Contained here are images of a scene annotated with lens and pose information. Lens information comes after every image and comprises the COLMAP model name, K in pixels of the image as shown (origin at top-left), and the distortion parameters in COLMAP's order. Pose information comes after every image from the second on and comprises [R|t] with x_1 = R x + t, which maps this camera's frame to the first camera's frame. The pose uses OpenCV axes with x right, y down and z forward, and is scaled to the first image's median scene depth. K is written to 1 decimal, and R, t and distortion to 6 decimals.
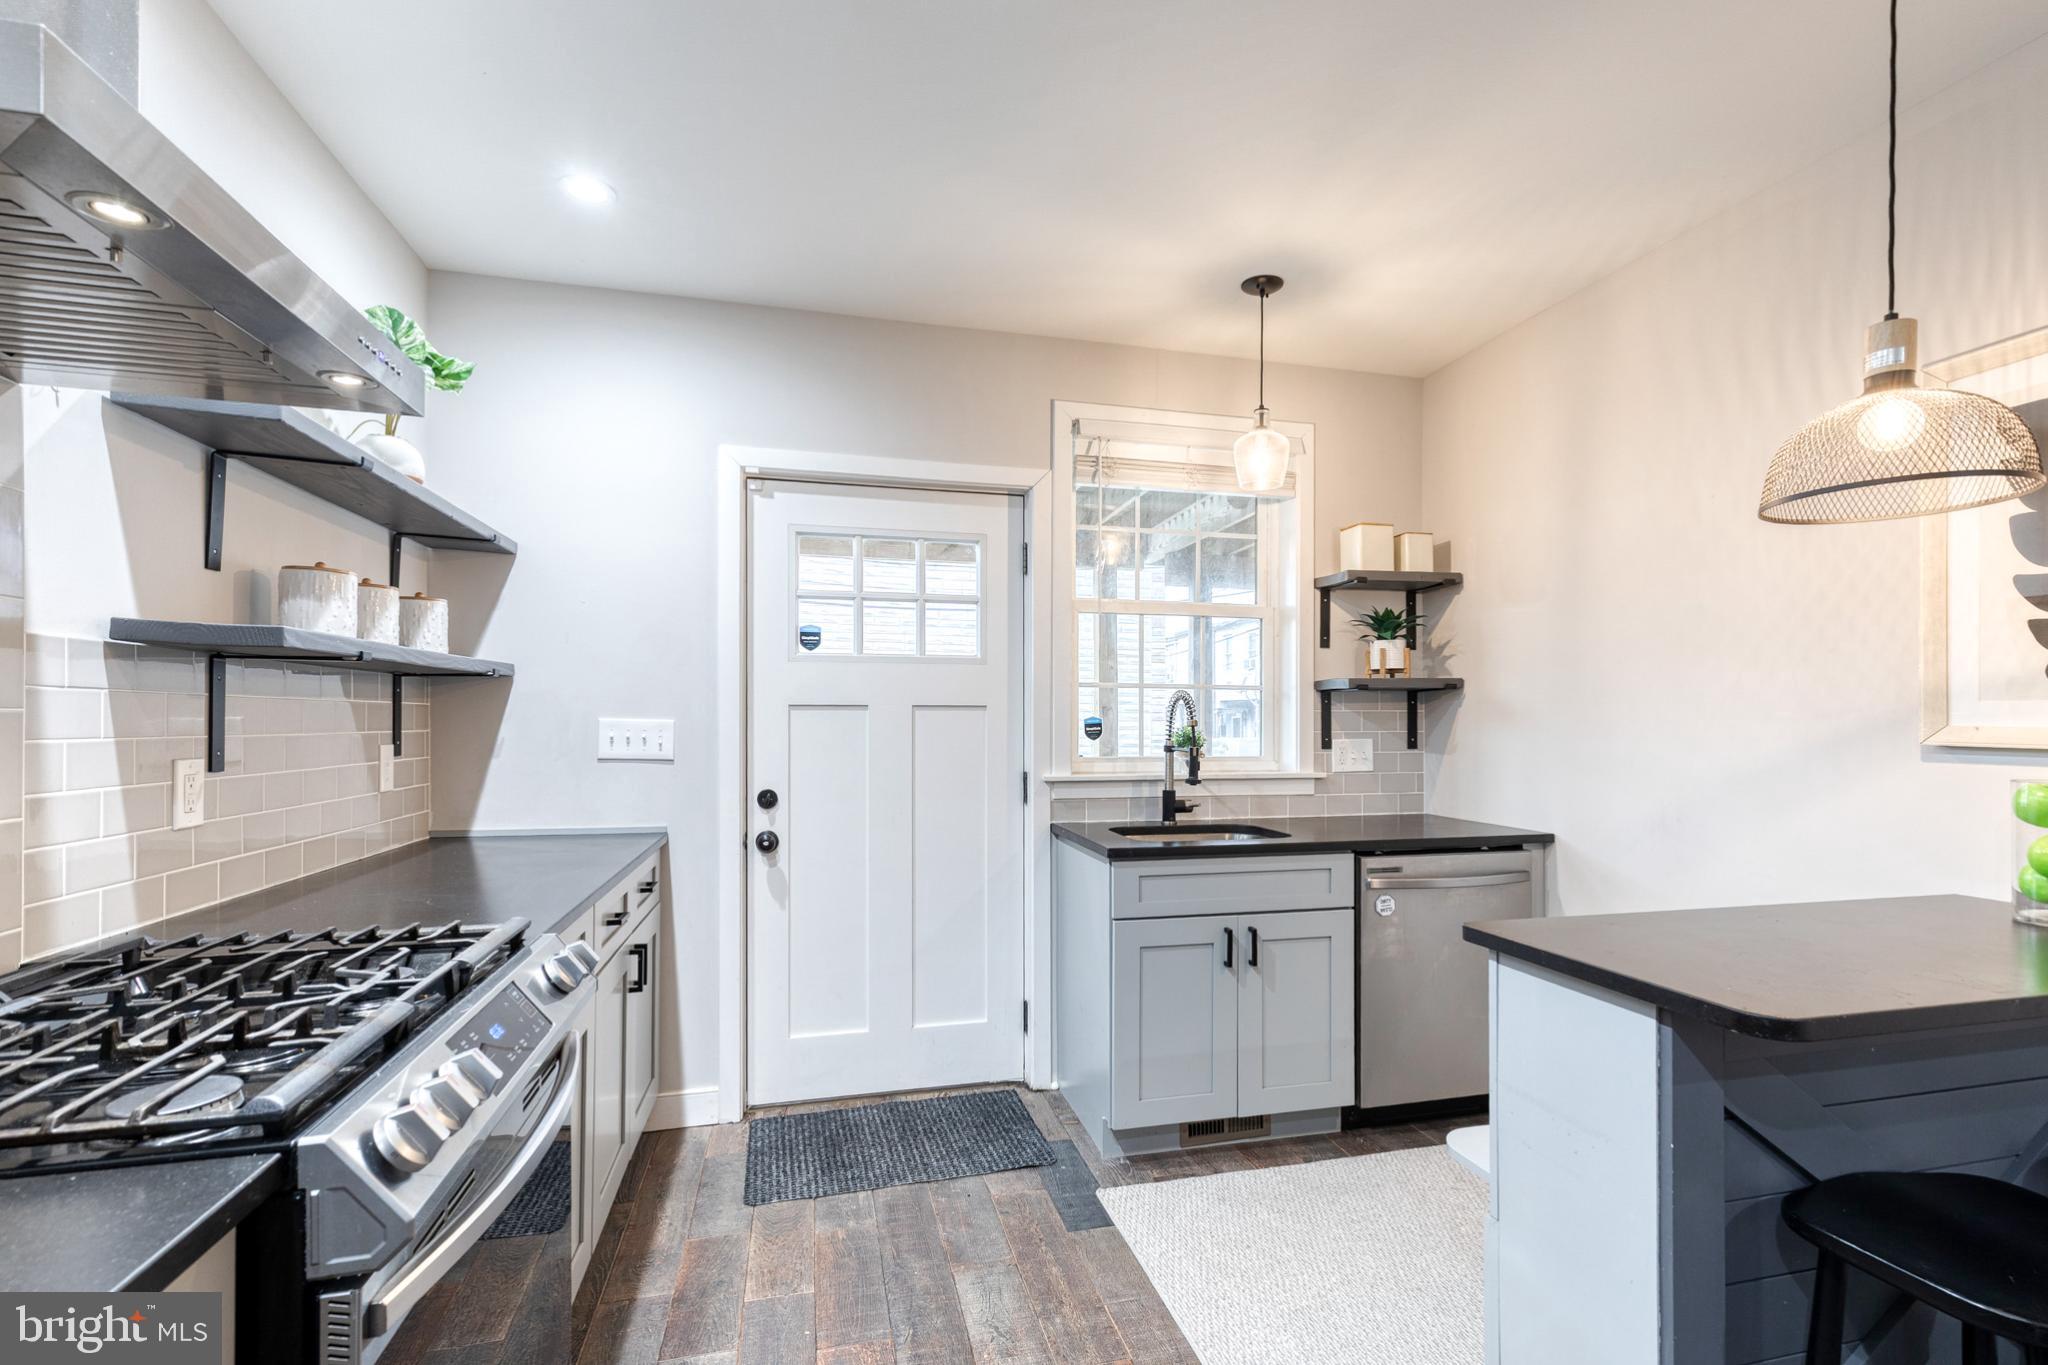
lens RADIAL K [[953.7, 0, 1057.1], [0, 953.7, 717.2], [0, 0, 1]] dist [0.012480, -0.000074]
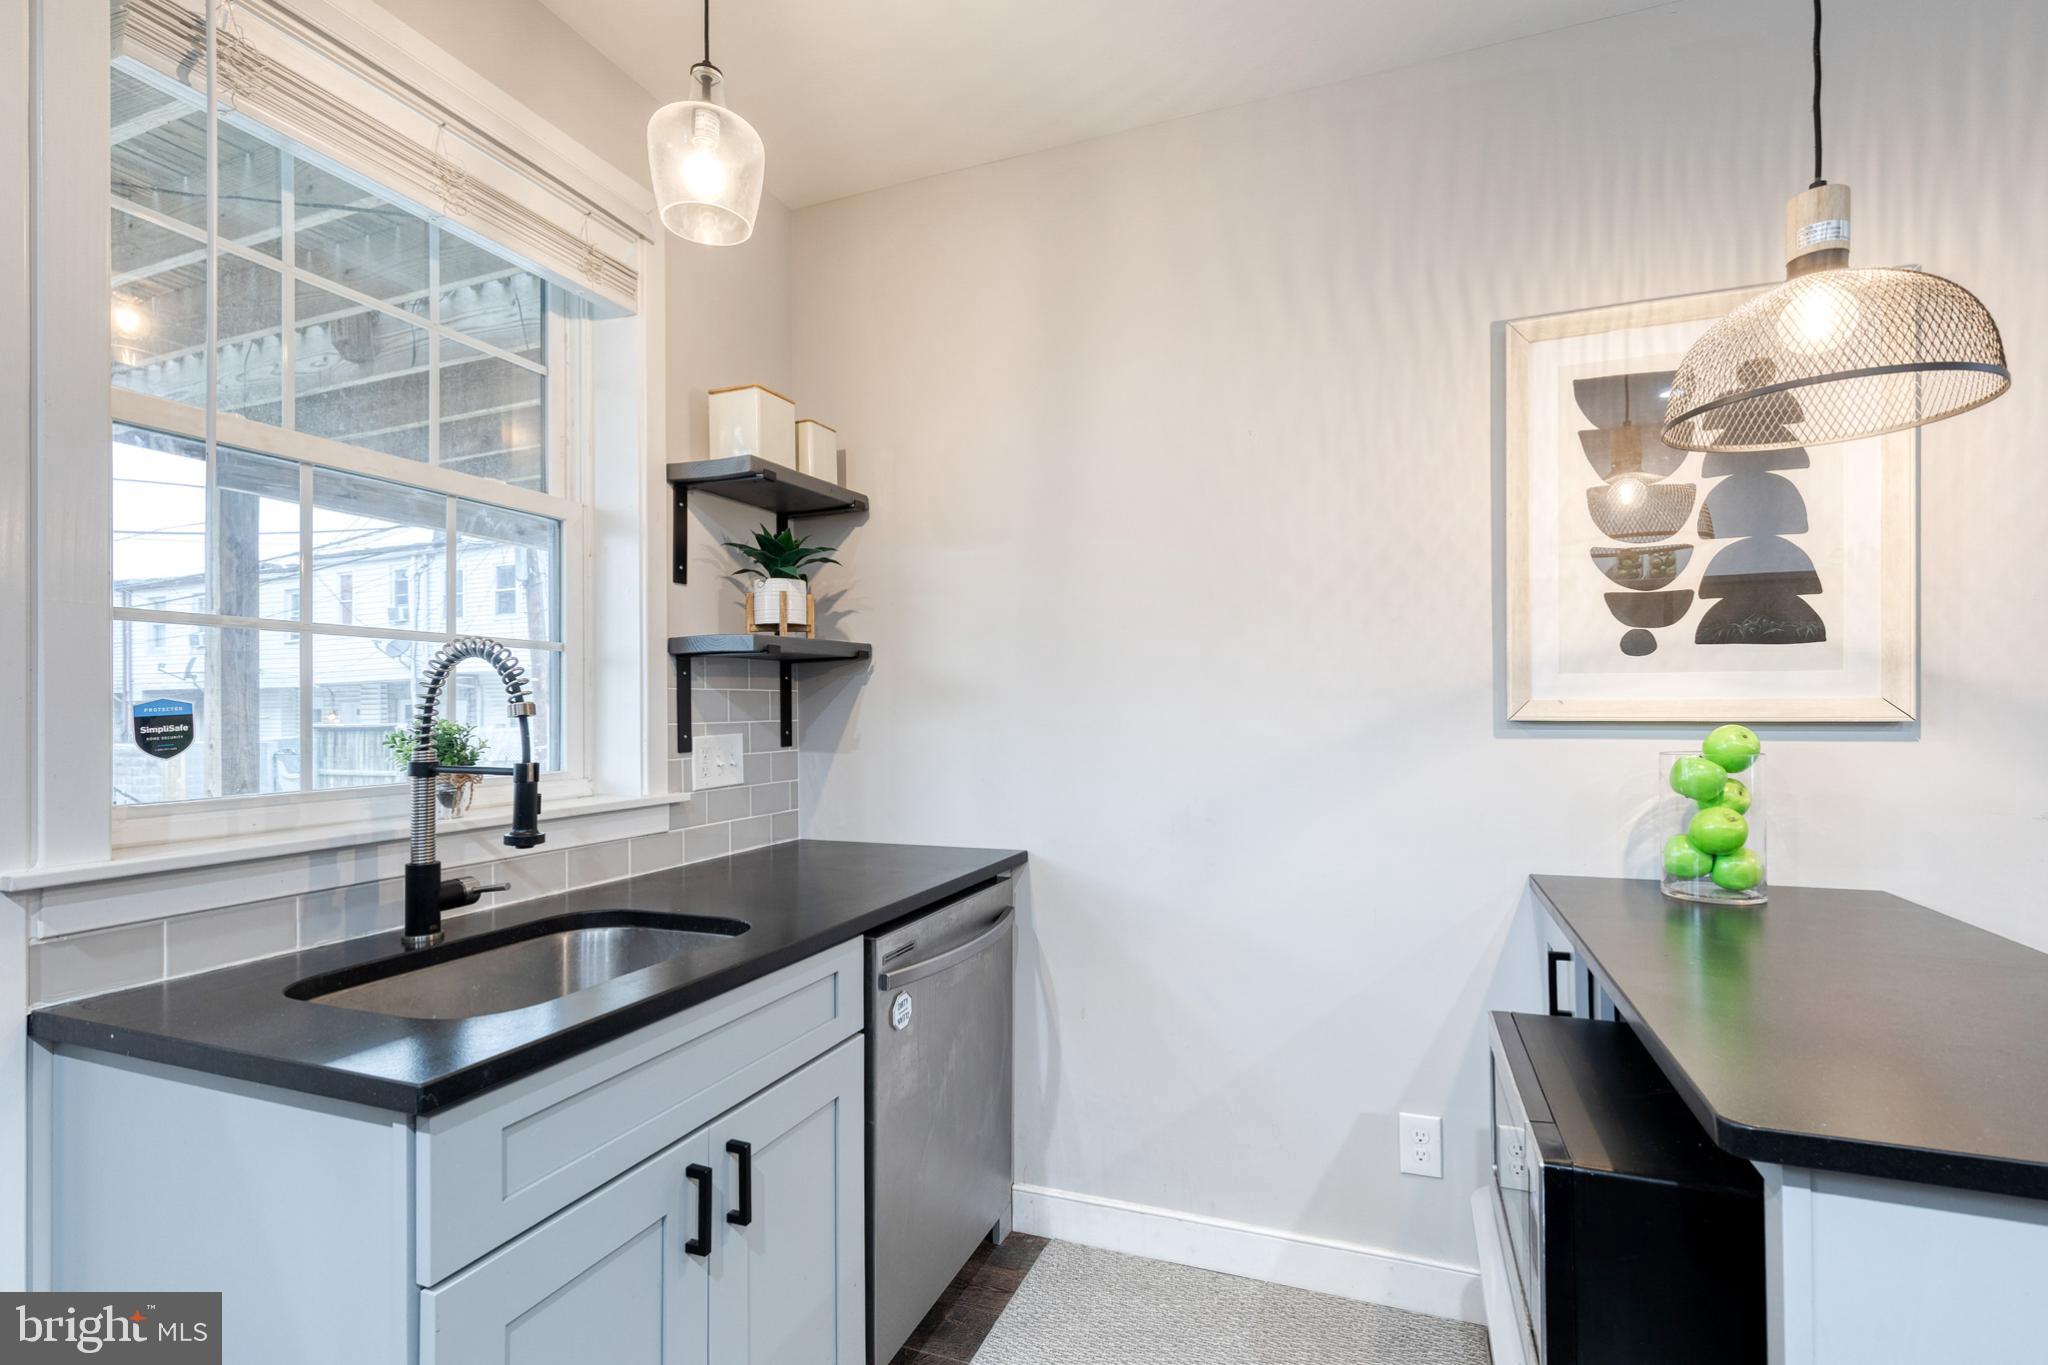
lens RADIAL K [[928.1, 0, 1050.4], [0, 928.1, 701.8], [0, 0, 1]] dist [0.000341, 0.000234]
pose [[0.578618, -0.002508, 0.815595, -0.065370], [0.009135, 0.999952, -0.003406, 0.006035], [-0.815548, 0.009421, 0.578613, 0.516379]]
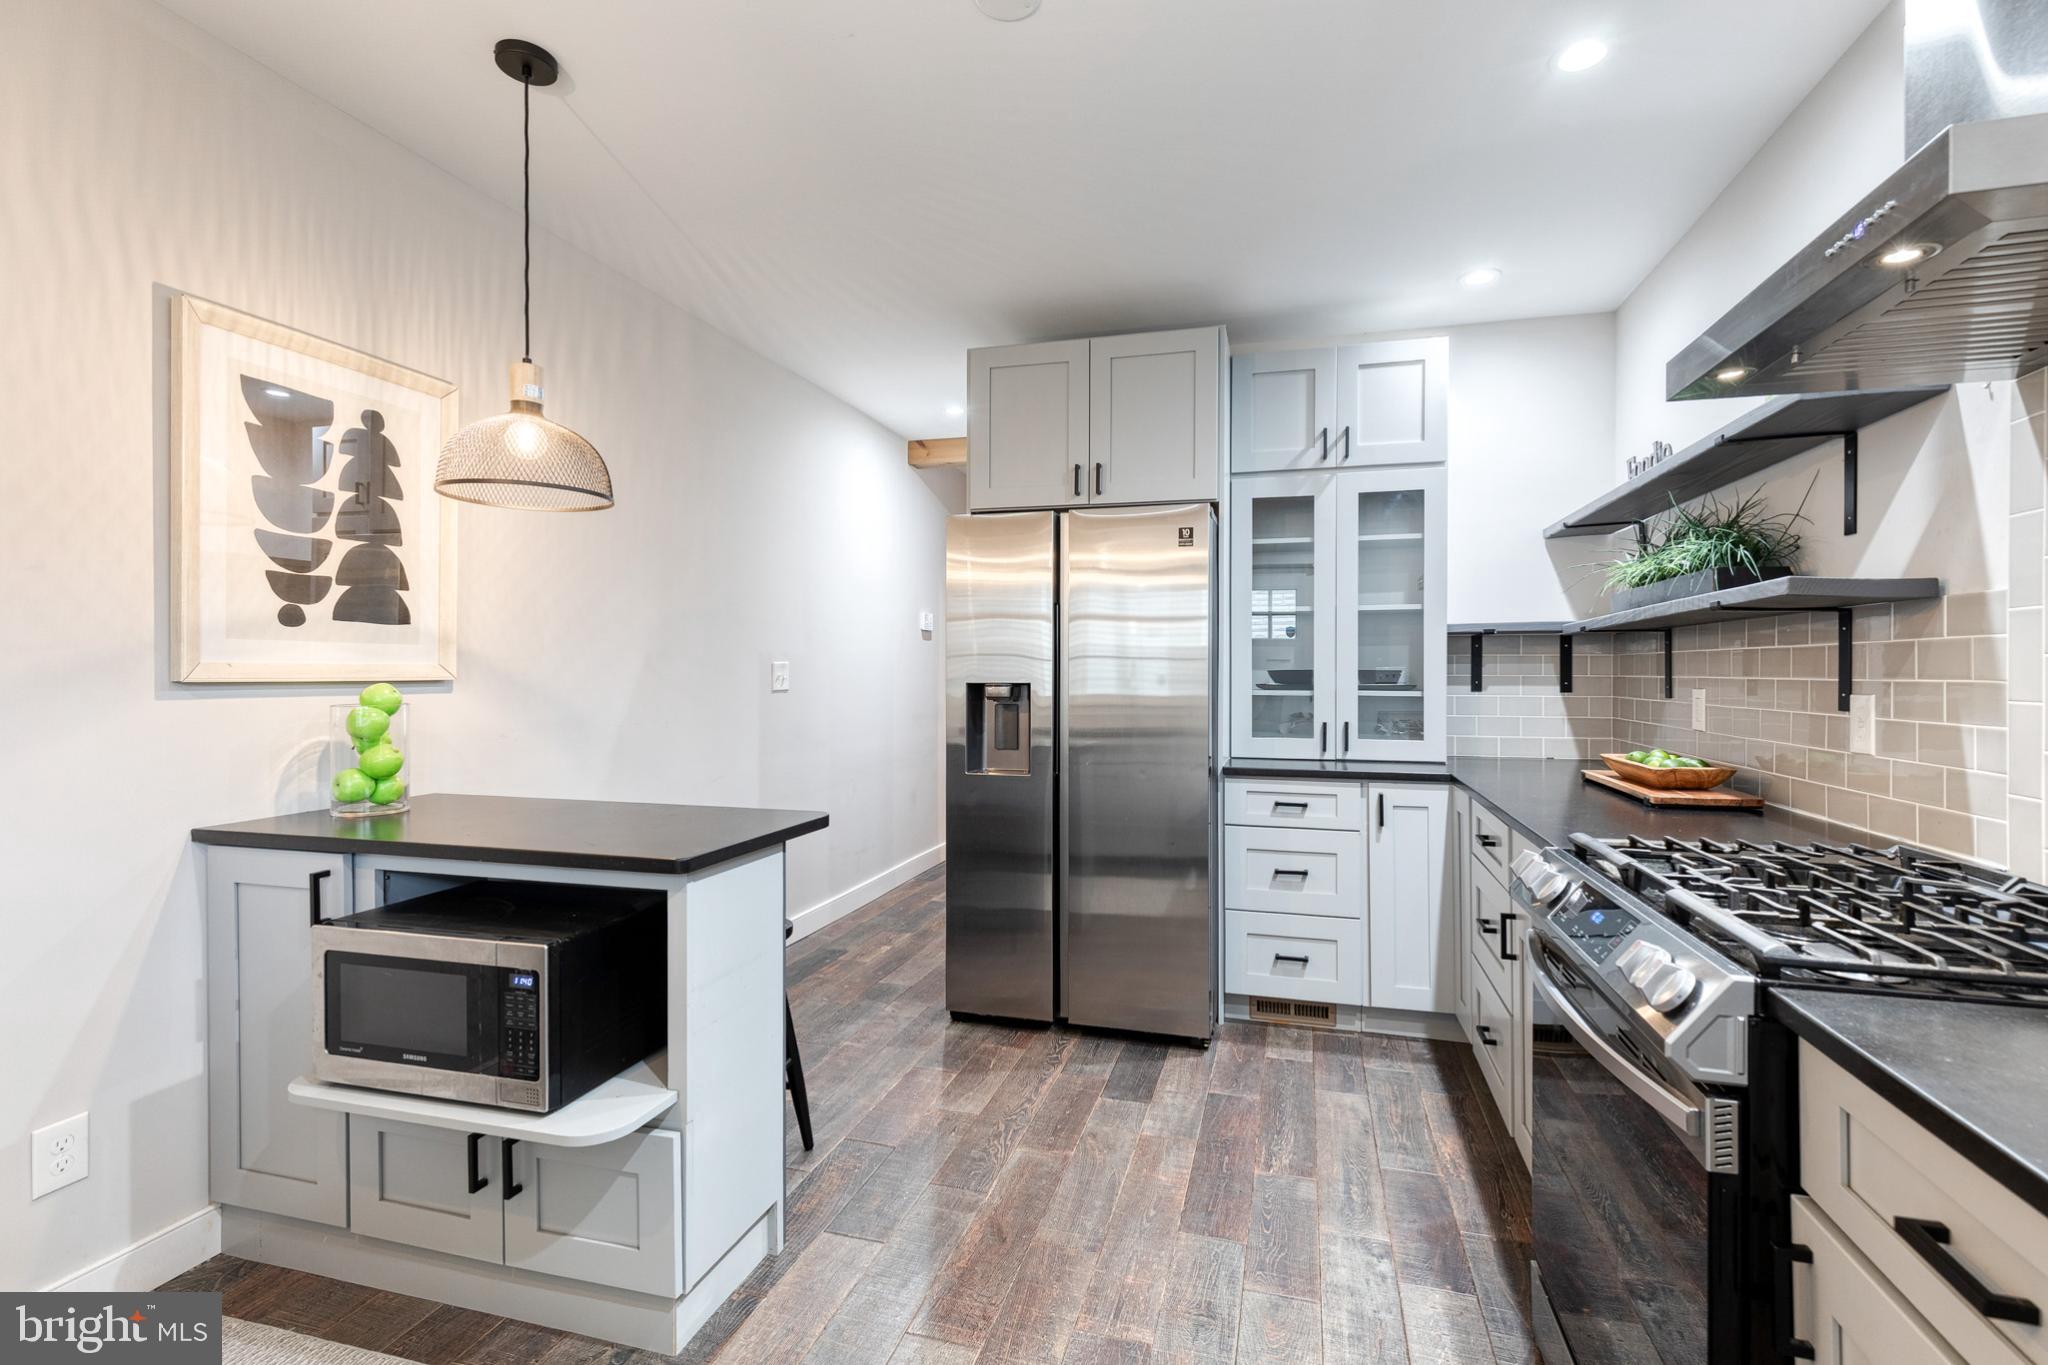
lens RADIAL K [[925.7, 0, 1047.4], [0, 925.7, 673.0], [0, 0, 1]] dist [0.000102, -0.000086]
pose [[-0.864754, -0.008862, 0.502117, -0.202005], [-0.005920, 0.999955, 0.007452, 0.004798], [-0.502161, 0.003472, -0.864767, 0.842006]]
